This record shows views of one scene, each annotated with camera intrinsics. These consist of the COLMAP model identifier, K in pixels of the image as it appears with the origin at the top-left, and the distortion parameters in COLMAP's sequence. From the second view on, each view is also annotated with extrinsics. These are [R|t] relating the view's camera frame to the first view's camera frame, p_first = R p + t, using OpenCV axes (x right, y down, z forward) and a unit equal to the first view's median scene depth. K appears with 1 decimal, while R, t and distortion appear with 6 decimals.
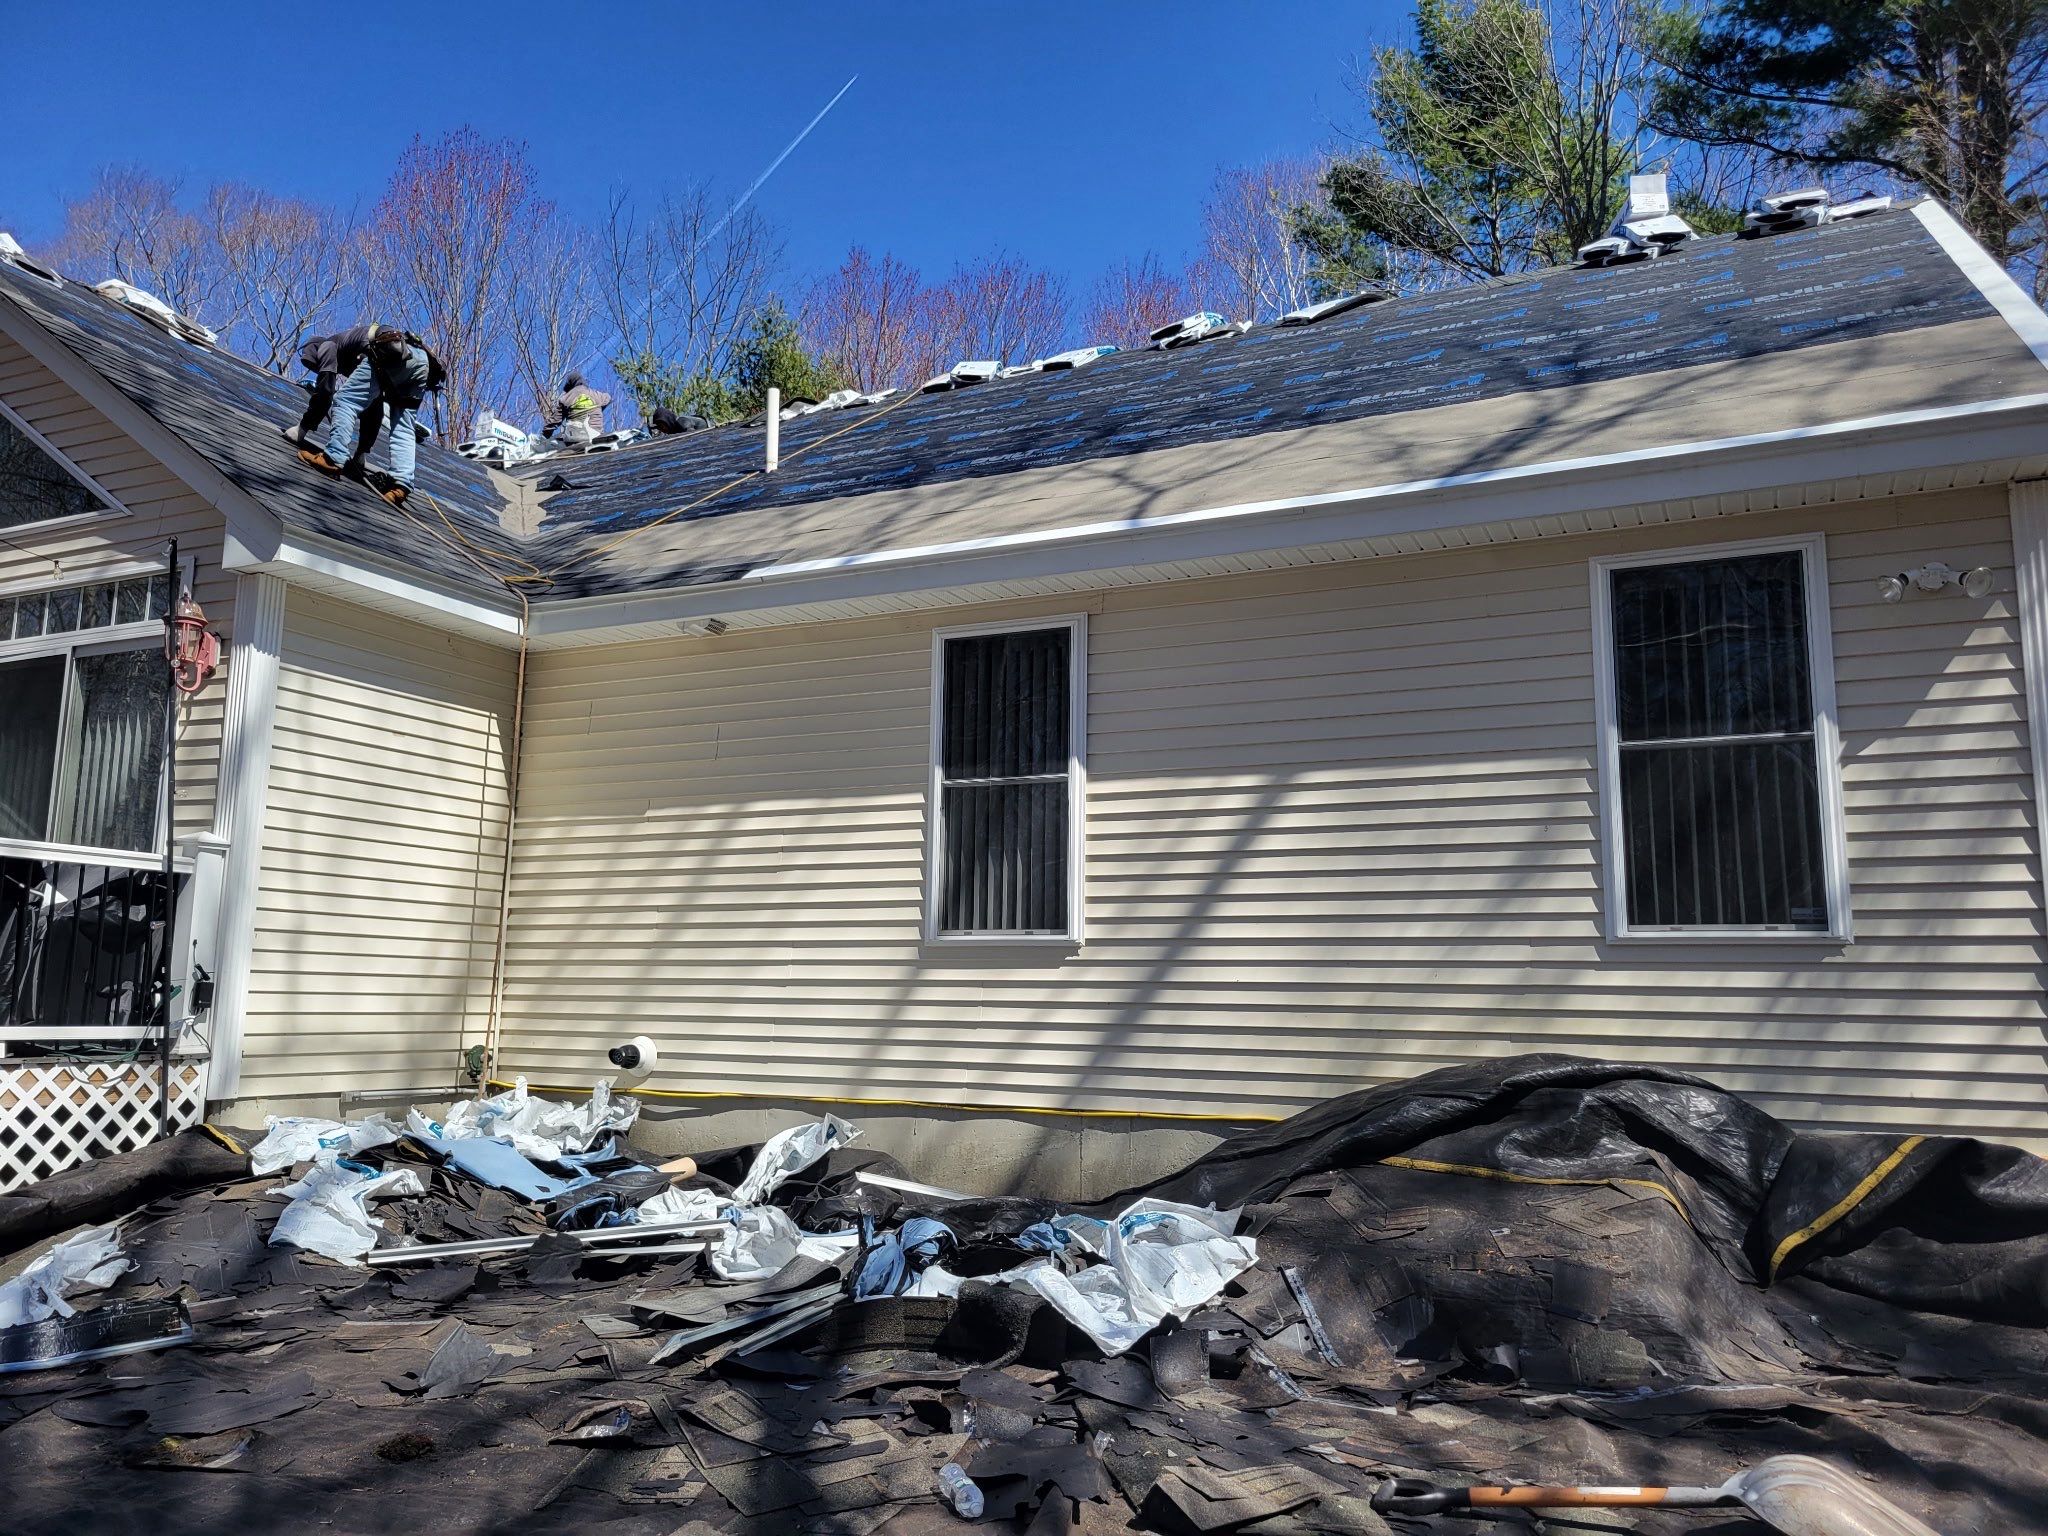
lens RADIAL K [[1551.3, 0, 991.1], [0, 1551.3, 747.3], [0, 0, 1]] dist [0.057687, -0.033186]
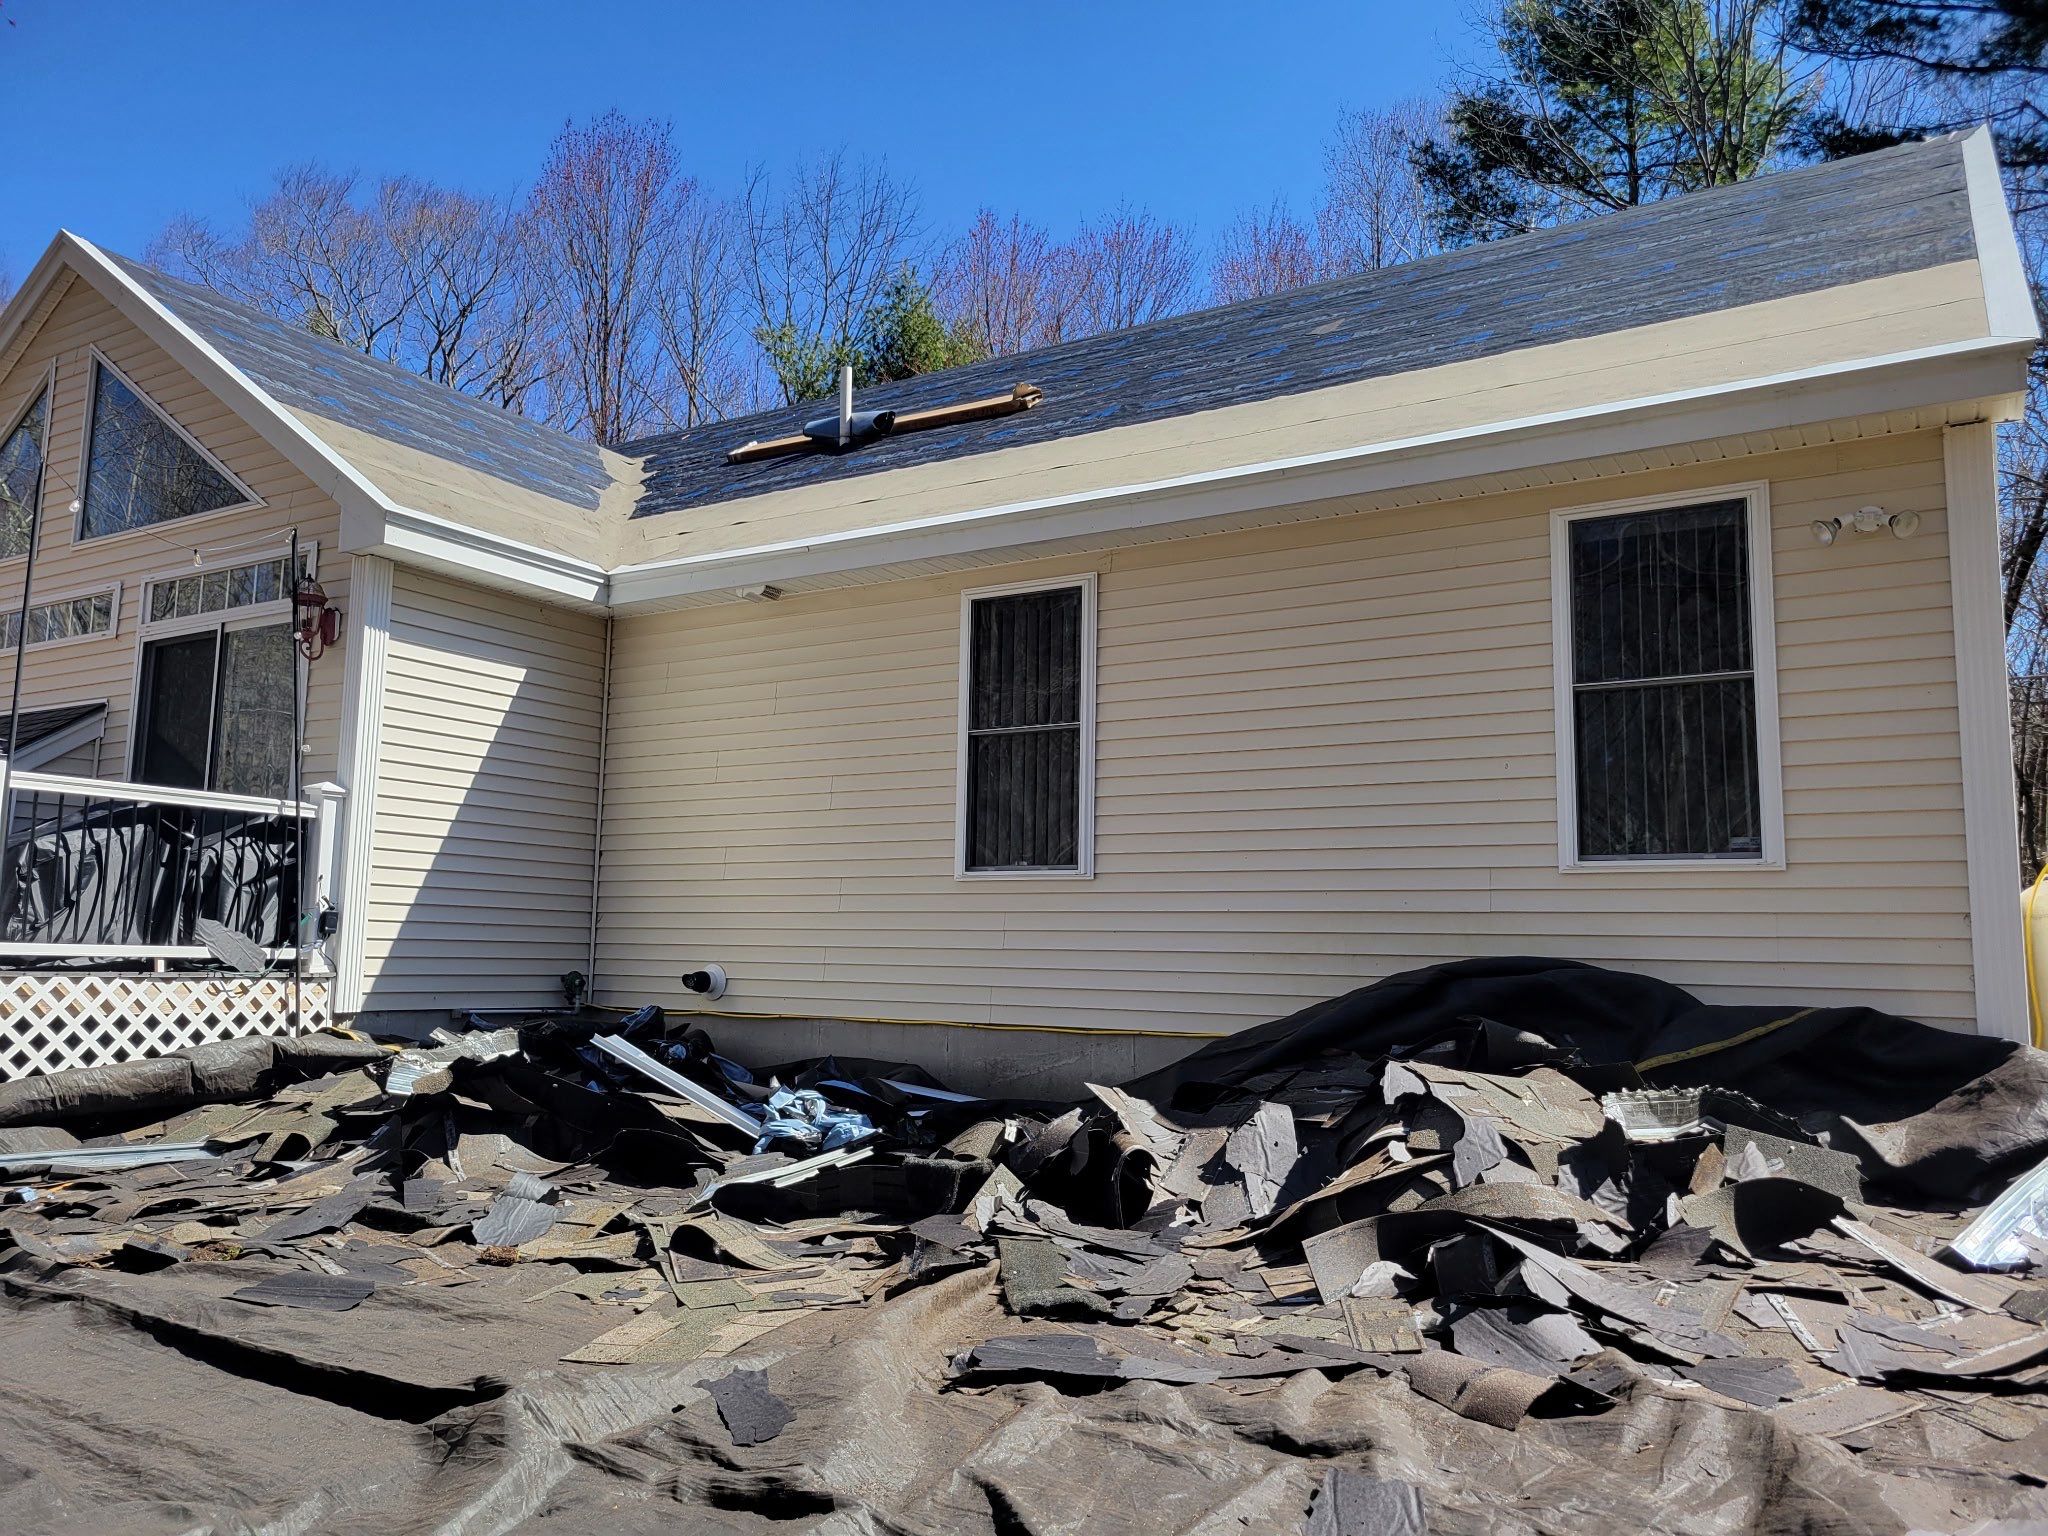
lens RADIAL K [[1551.3, 0, 980.6], [0, 1551.3, 743.9], [0, 0, 1]] dist [0.057687, -0.033186]
pose [[0.993763, -0.012728, -0.110787, 0.100273], [0.015611, 0.999561, 0.025201, 0.004001], [0.110418, -0.026773, 0.993525, -0.086292]]
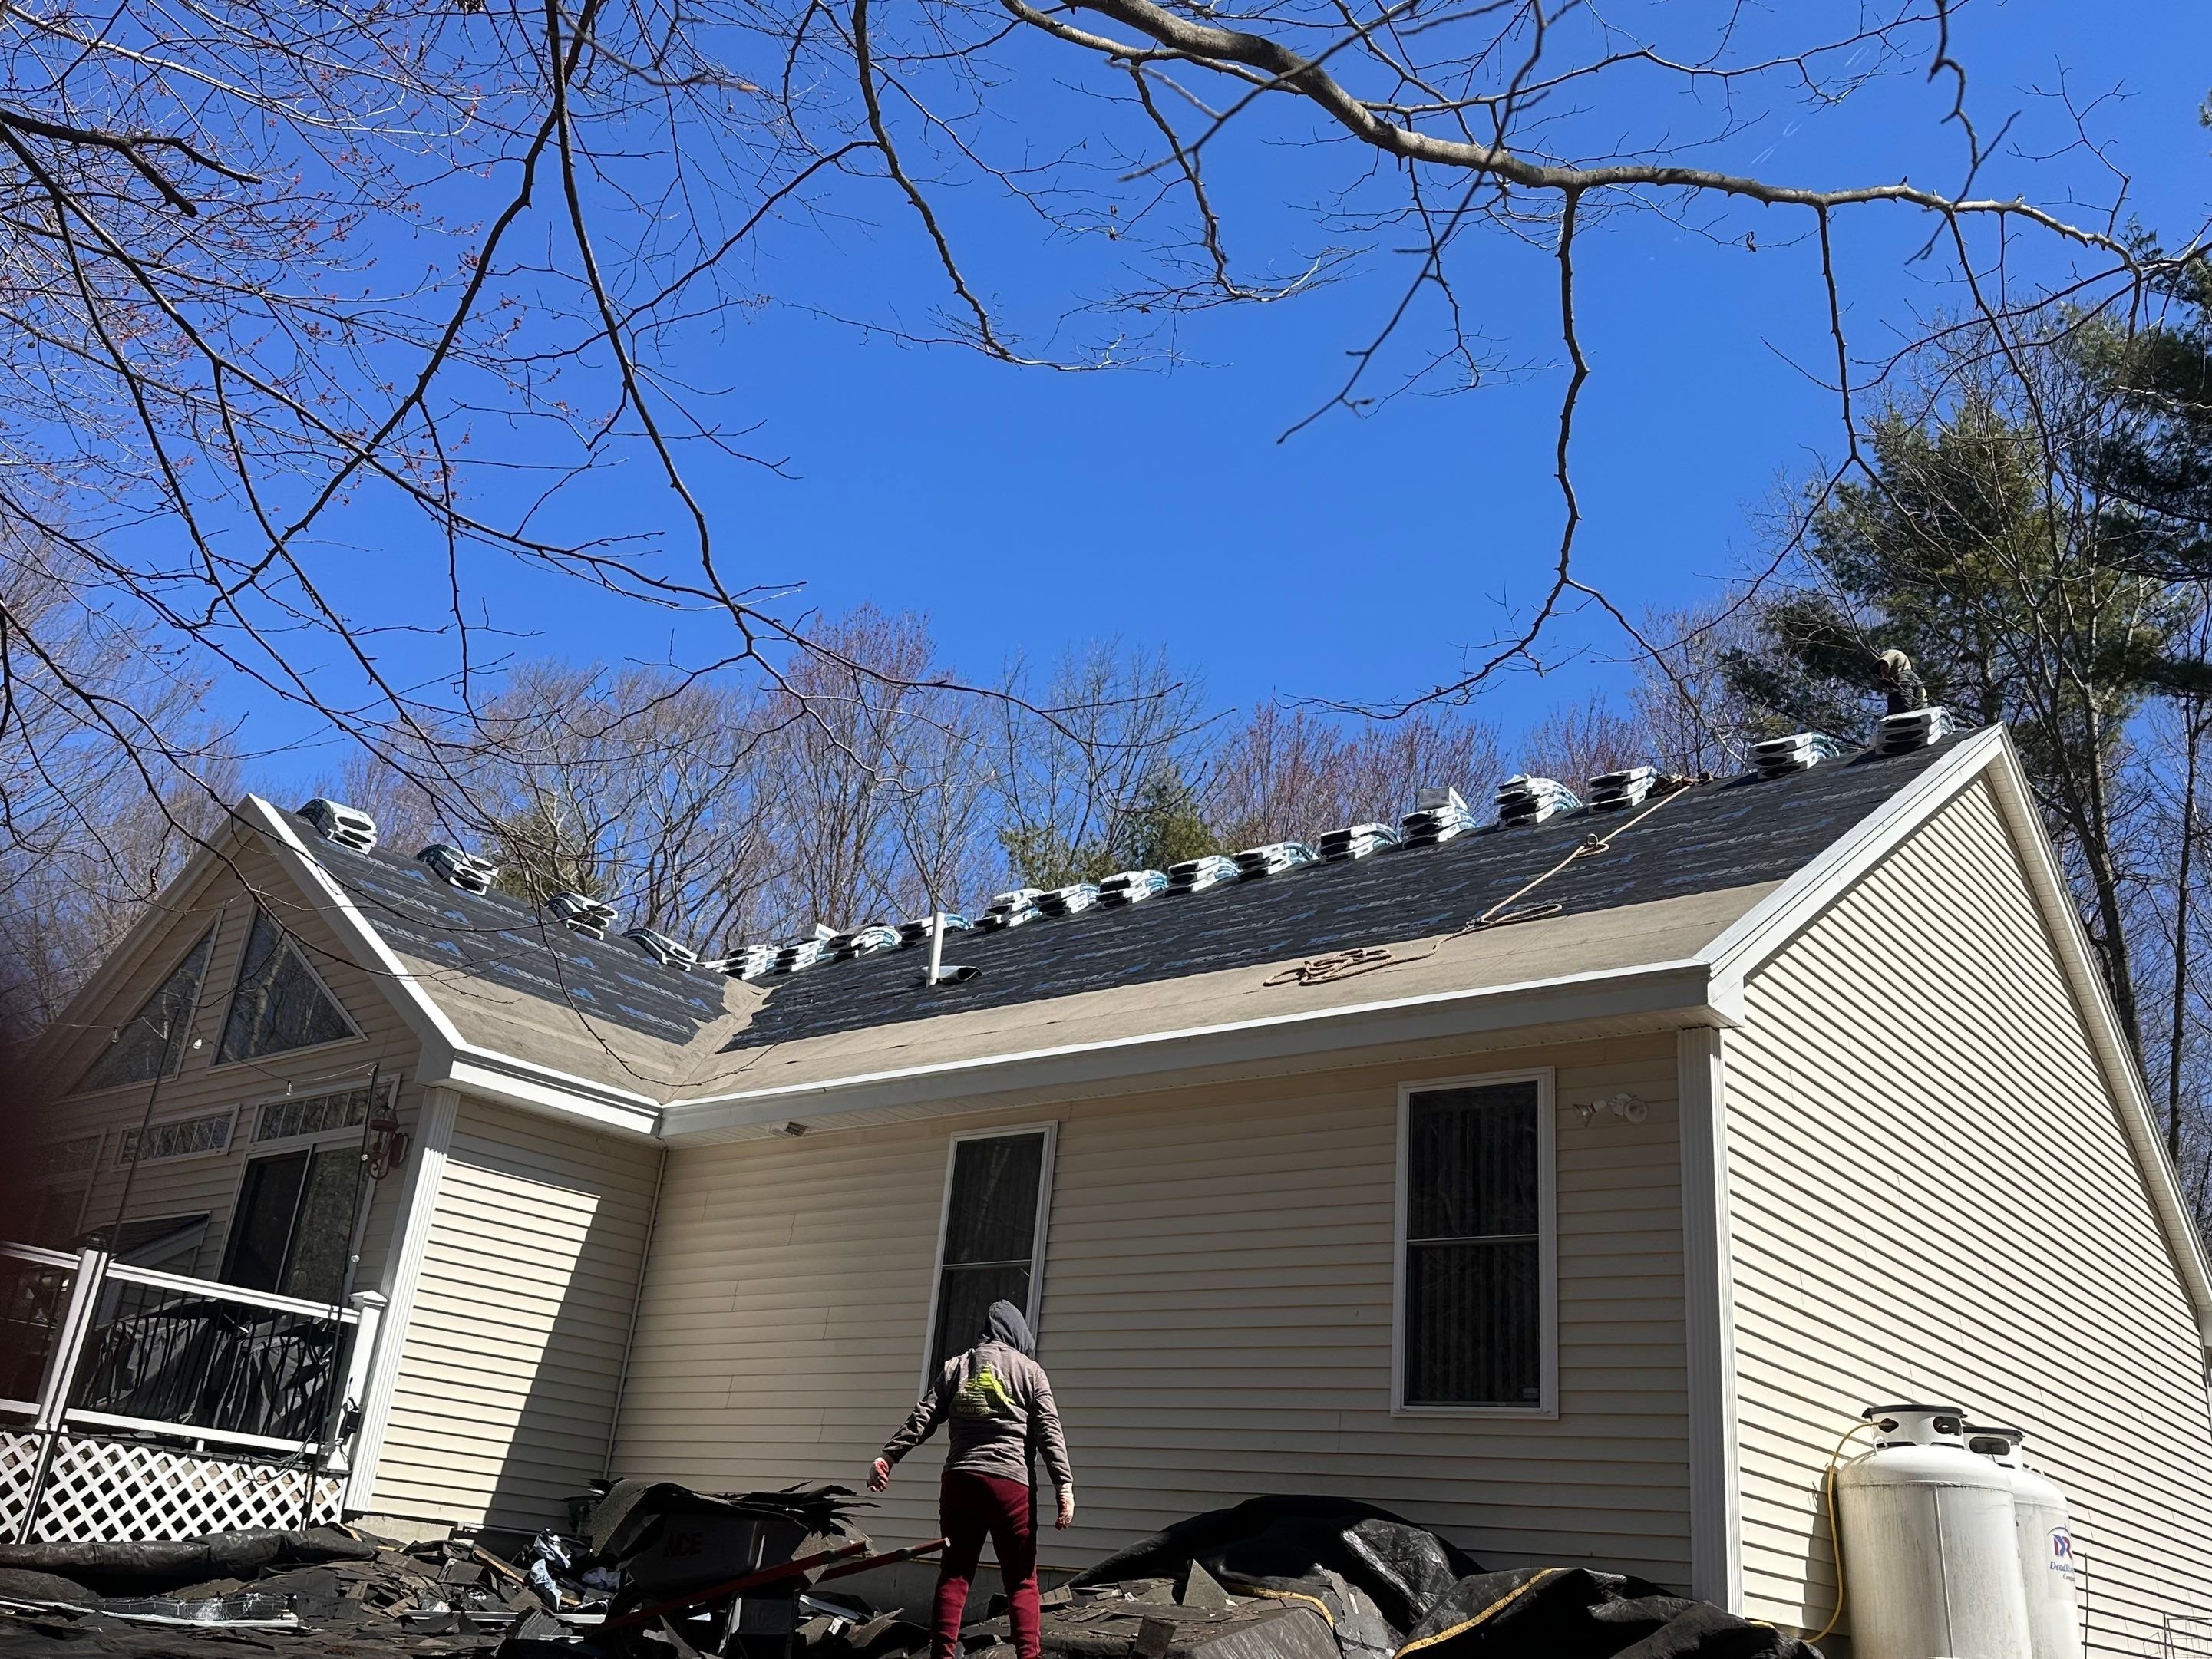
lens RADIAL K [[1987.2, 0, 1096.0], [0, 1987.2, 774.5], [0, 0, 1]] dist [0.044761, -0.060160]
pose [[0.971562, -0.029812, -0.234901, 0.457960], [-0.030057, 0.968490, -0.247230, 0.029801], [0.234870, 0.247260, 0.940052, -0.489752]]
